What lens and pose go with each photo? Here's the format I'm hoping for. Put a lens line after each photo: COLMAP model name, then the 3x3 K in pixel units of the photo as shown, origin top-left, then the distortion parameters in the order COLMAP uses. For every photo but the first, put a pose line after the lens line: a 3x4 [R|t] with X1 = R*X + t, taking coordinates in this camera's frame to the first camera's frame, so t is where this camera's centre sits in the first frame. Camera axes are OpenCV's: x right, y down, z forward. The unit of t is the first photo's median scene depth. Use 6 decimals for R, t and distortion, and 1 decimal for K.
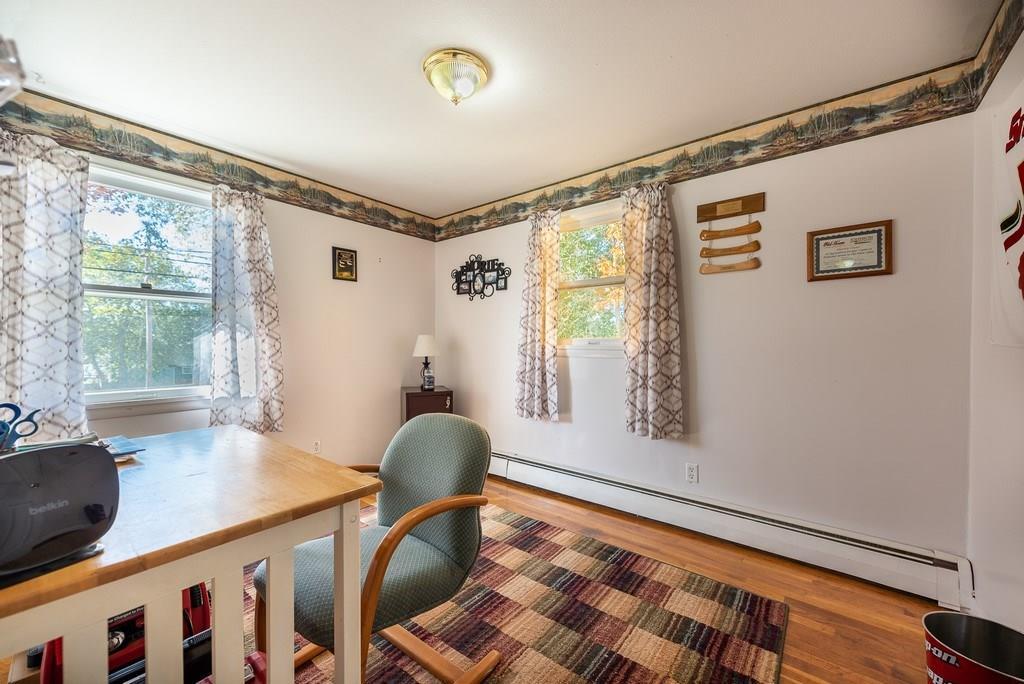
lens RADIAL K [[402.2, 0, 510.9], [0, 402.2, 343.2], [0, 0, 1]] dist [0.015019, -0.000055]
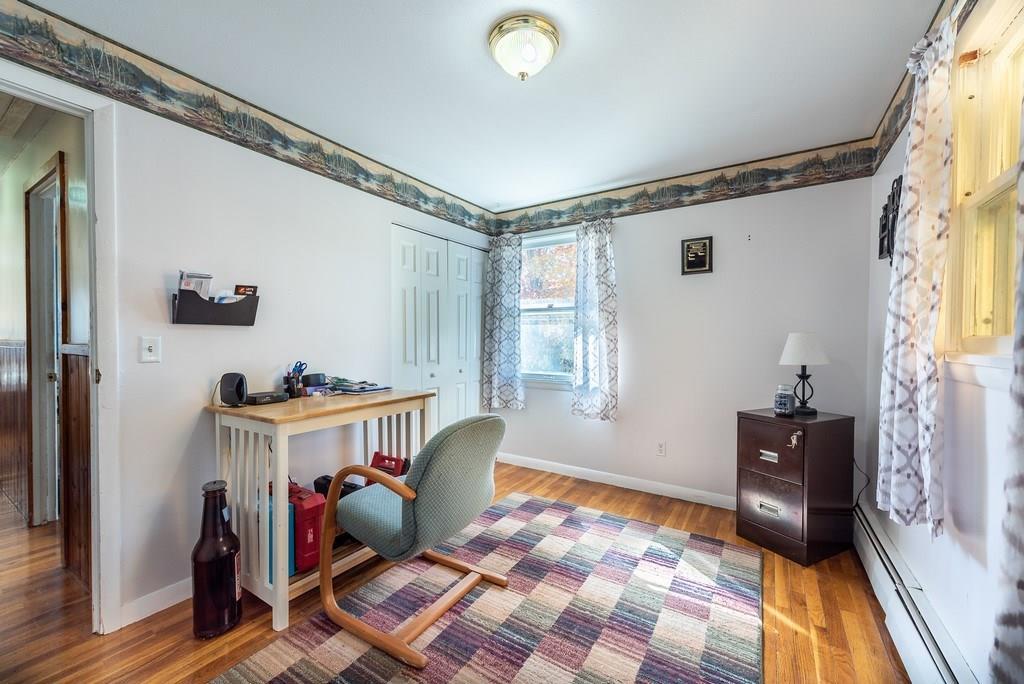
lens RADIAL K [[402.2, 0, 511.7], [0, 402.2, 343.8], [0, 0, 1]] dist [0.015019, -0.000055]
pose [[0.113943, 0.007437, -0.993459, 0.537432], [-0.004967, 0.999964, 0.006916, -0.006531], [0.993475, 0.004146, 0.113976, 0.614993]]
